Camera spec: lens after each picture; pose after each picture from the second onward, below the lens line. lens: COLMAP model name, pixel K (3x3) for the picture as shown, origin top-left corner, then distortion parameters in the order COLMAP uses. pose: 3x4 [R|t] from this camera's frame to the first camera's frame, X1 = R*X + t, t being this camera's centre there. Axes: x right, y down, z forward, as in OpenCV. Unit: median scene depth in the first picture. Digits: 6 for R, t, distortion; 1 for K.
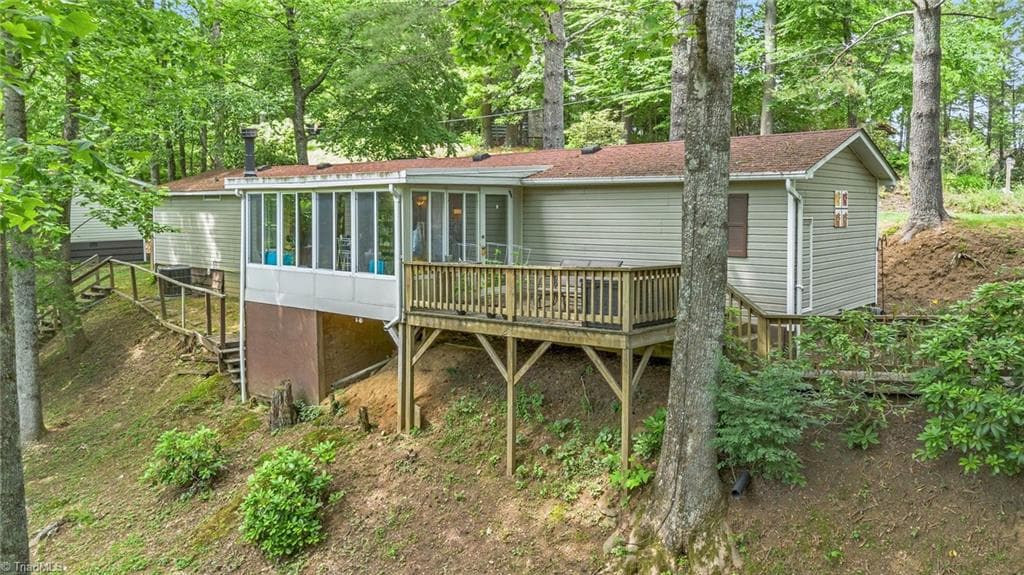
lens RADIAL K [[822.9, 0, 521.3], [0, 822.9, 281.6], [0, 0, 1]] dist [0.073631, -0.031359]
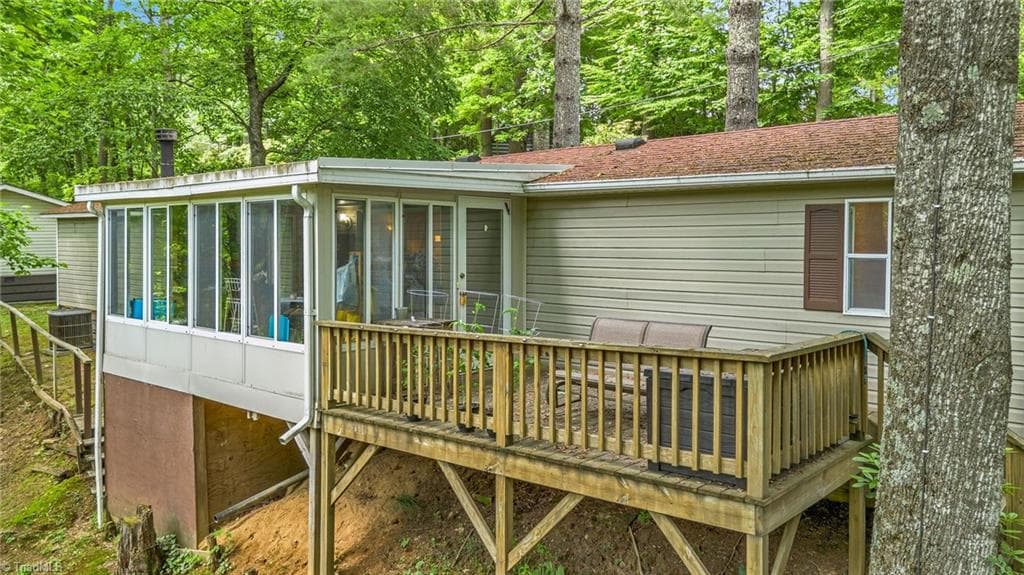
lens RADIAL K [[822.9, 0, 519.9], [0, 822.9, 279.9], [0, 0, 1]] dist [0.073631, -0.031359]
pose [[0.999974, 0.001592, -0.007003, 0.001099], [-0.001865, 0.999233, -0.039107, -0.025026], [0.006935, 0.039119, 0.999210, 0.347669]]
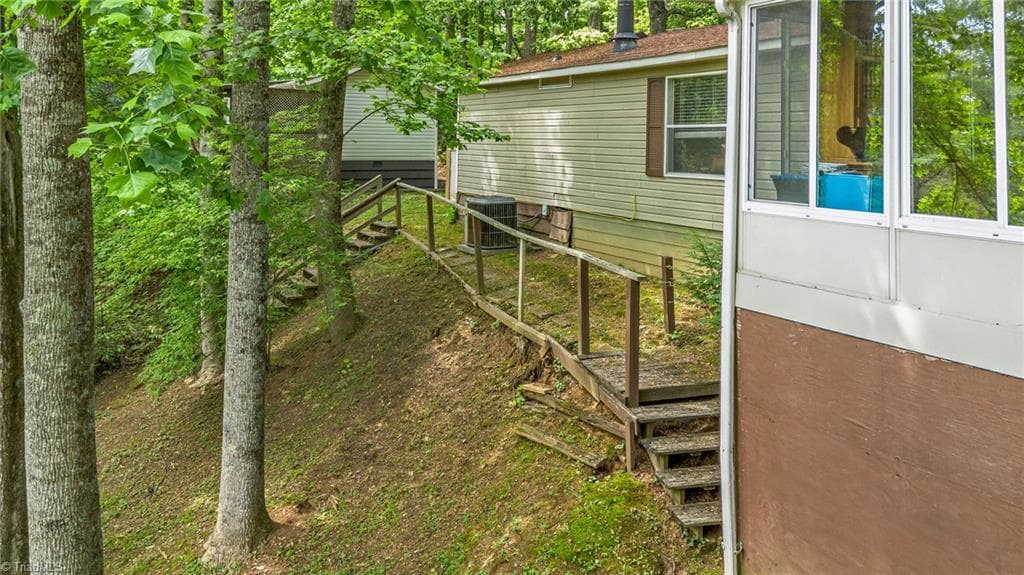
lens RADIAL K [[822.9, 0, 512.4], [0, 822.9, 285.0], [0, 0, 1]] dist [0.073631, -0.031359]
pose [[0.949484, 0.080842, -0.303224, -0.330540], [-0.057689, 0.994746, 0.084566, -0.010758], [0.308468, -0.062802, 0.949159, 0.663894]]
